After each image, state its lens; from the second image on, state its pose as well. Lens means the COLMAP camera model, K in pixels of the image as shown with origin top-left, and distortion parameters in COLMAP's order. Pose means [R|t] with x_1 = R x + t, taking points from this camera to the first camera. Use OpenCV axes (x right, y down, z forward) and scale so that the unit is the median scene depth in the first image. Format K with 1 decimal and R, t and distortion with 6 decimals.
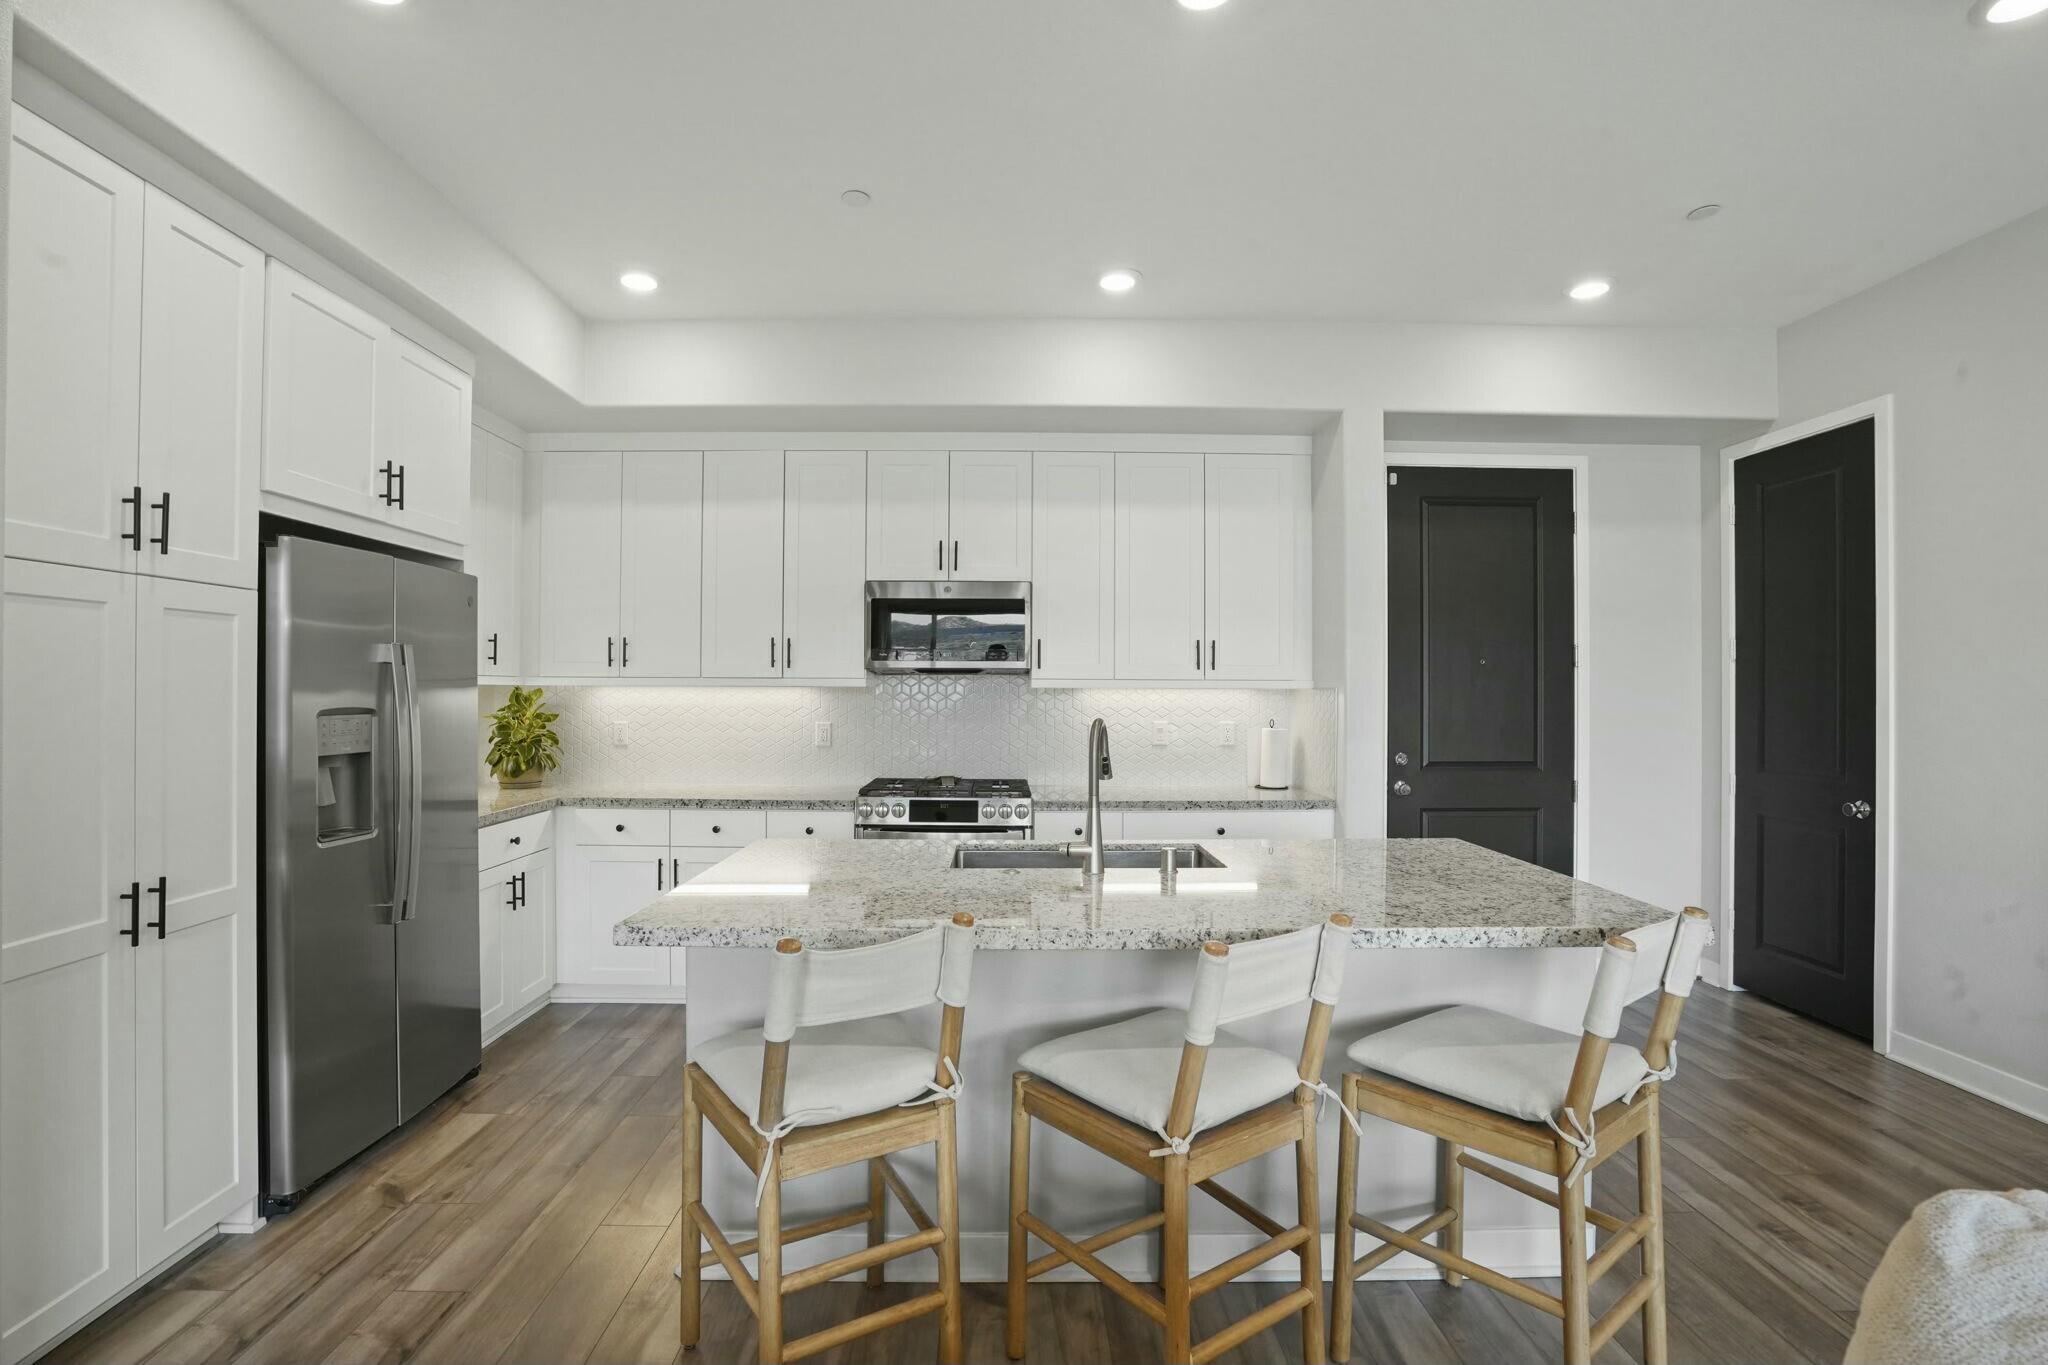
lens RADIAL K [[933.2, 0, 1024.7], [0, 933.2, 676.5], [0, 0, 1]] dist [-0.045312, 0.011790]
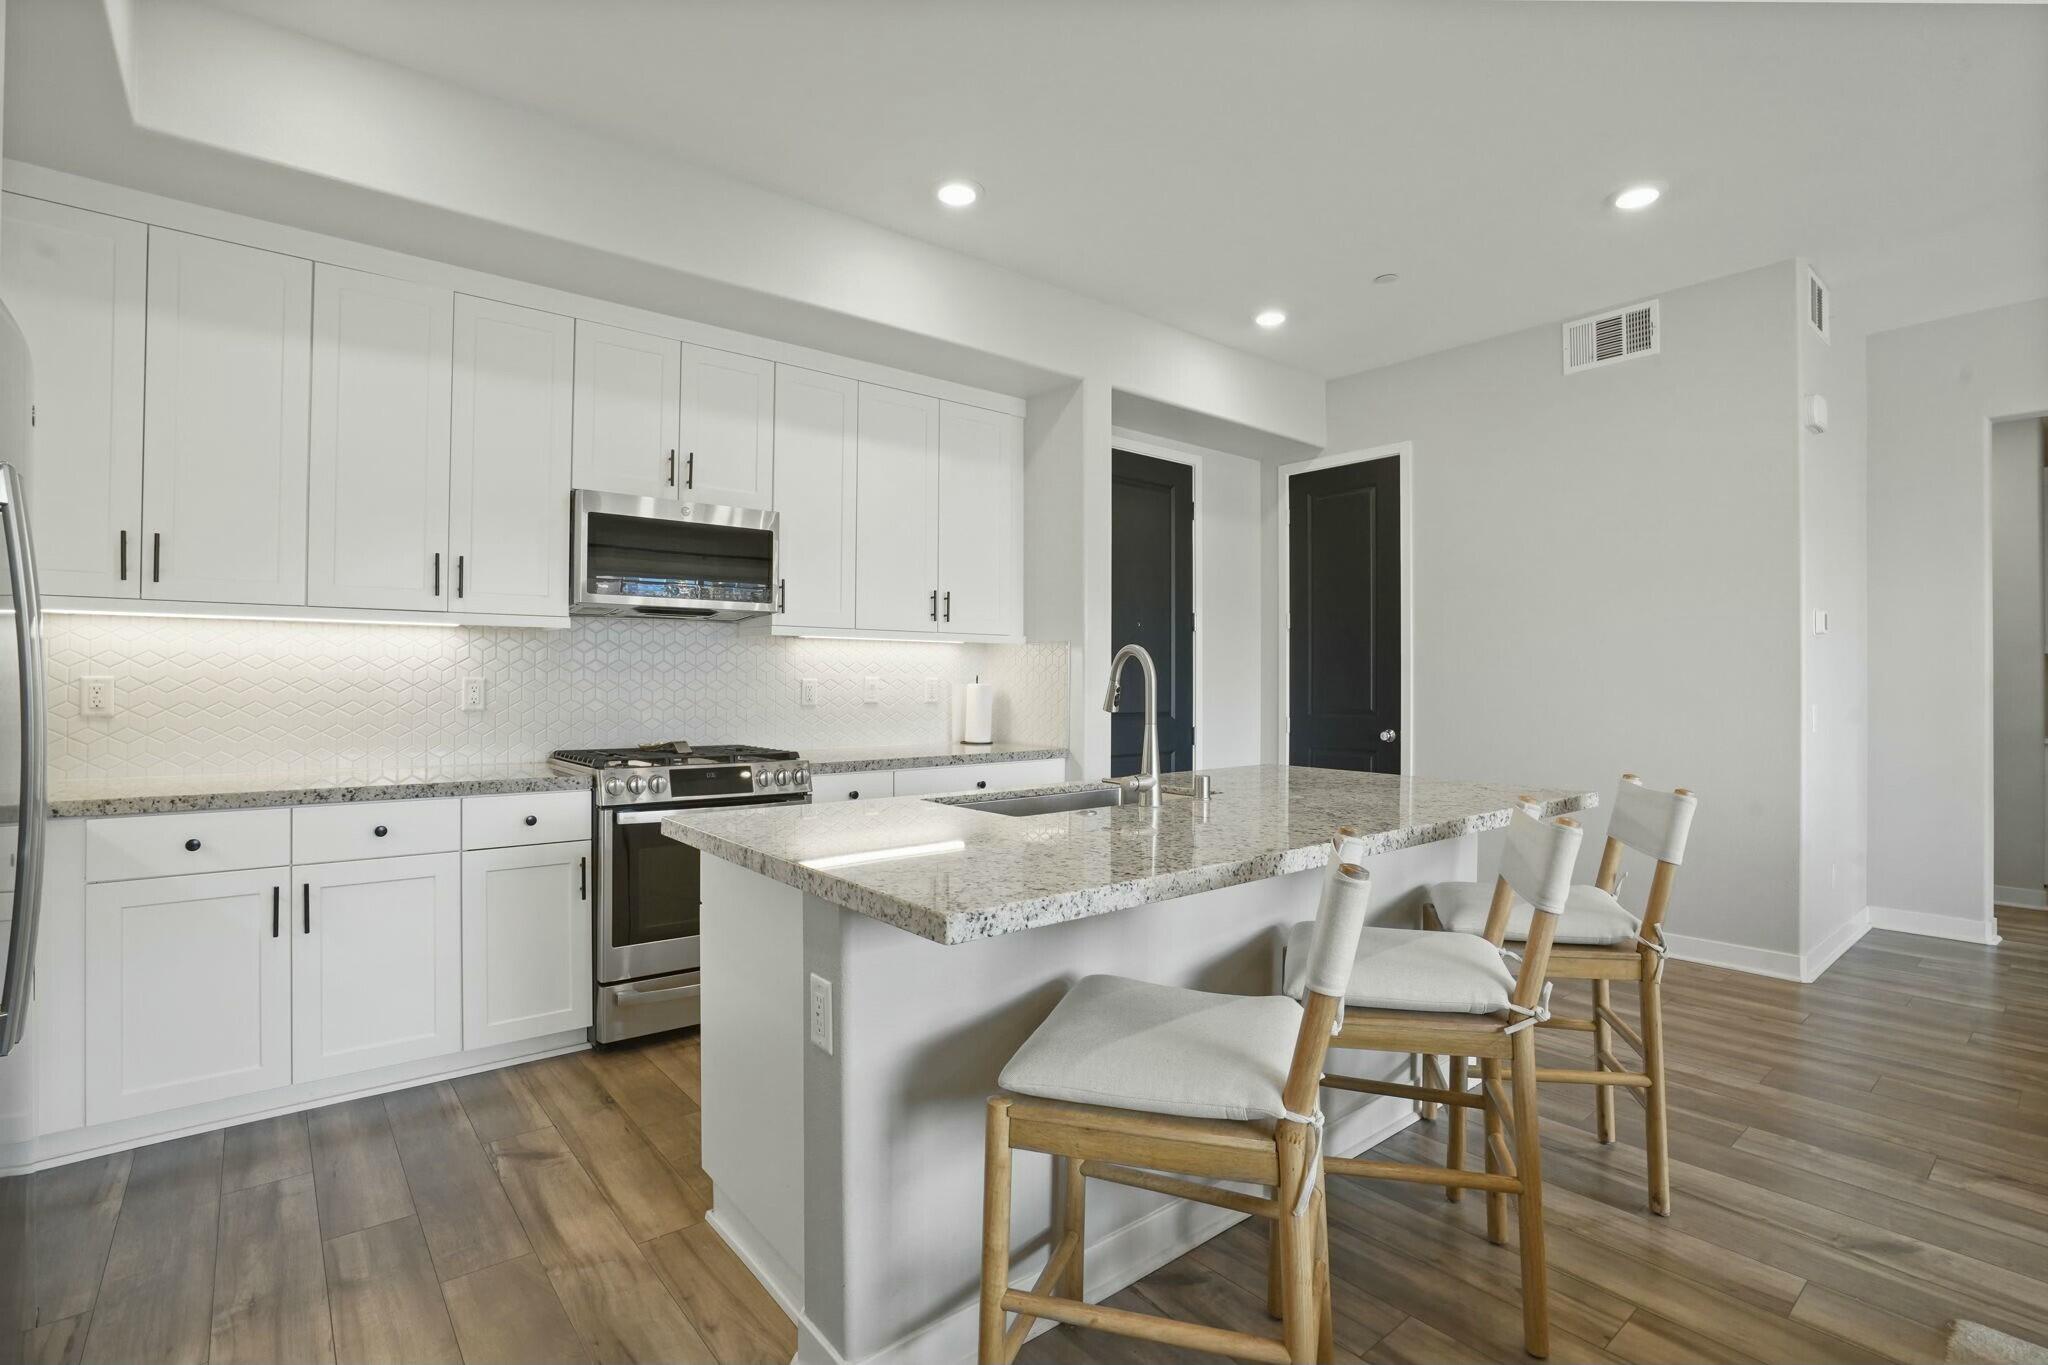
lens RADIAL K [[933.2, 0, 987.2], [0, 933.2, 671.7], [0, 0, 1]] dist [-0.045312, 0.011790]
pose [[0.792032, 0.005013, 0.610459, -0.380445], [-0.008506, 0.999960, 0.002824, 0.044005], [-0.610420, -0.007430, 0.792043, 0.213567]]
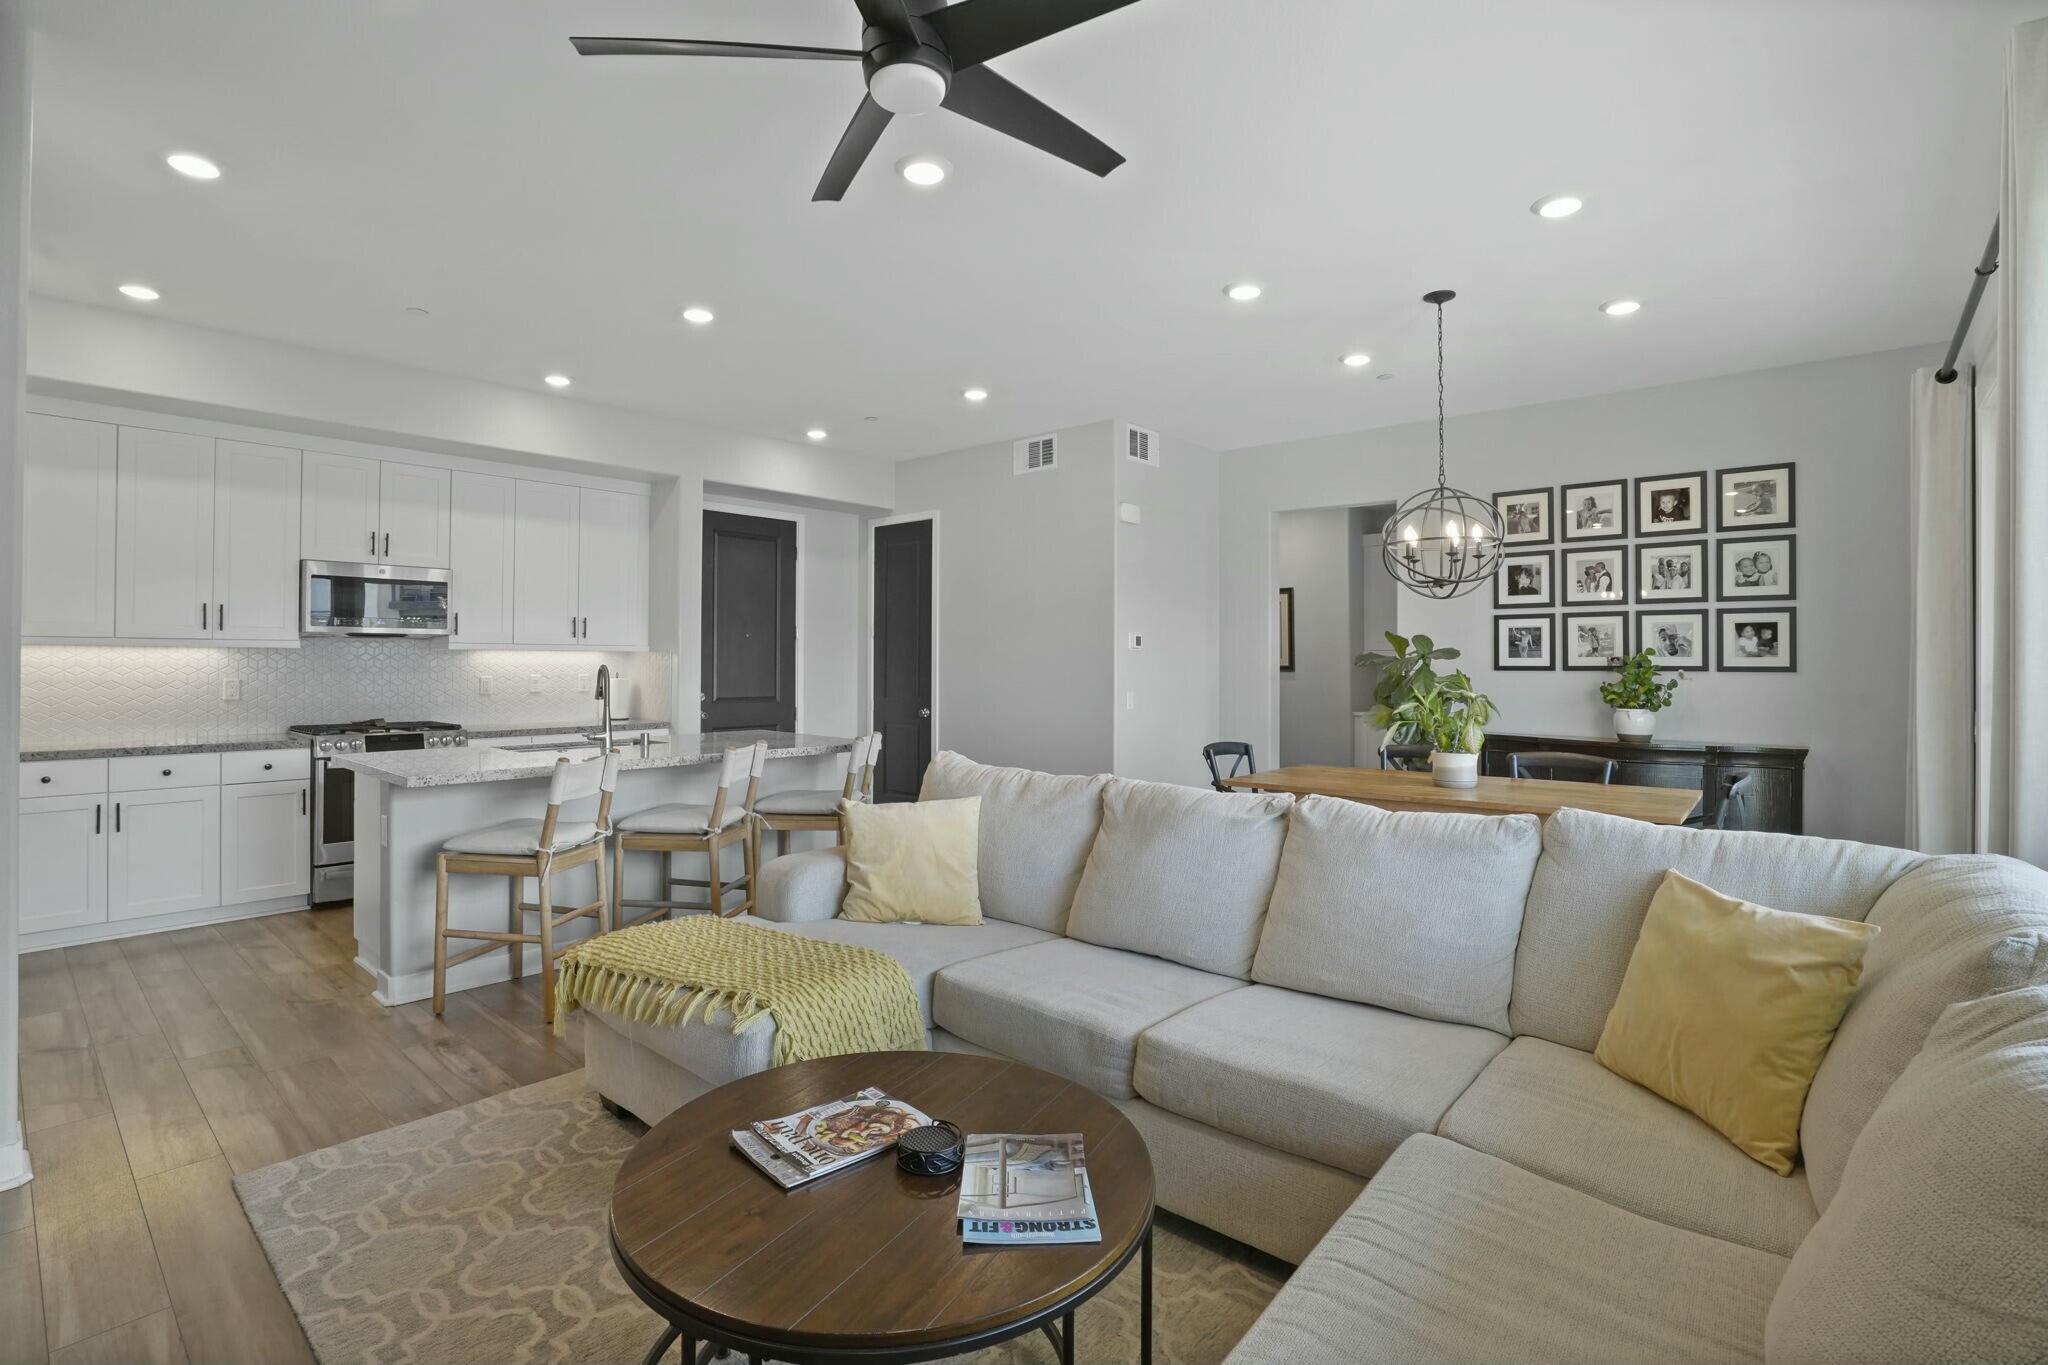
lens RADIAL K [[933.2, 0, 999.9], [0, 933.2, 649.0], [0, 0, 1]] dist [-0.045312, 0.011790]
pose [[0.676155, 0.005372, 0.736740, -0.448508], [-0.006314, 0.999979, -0.001497, 0.009584], [-0.736733, -0.003639, 0.676174, -0.476421]]
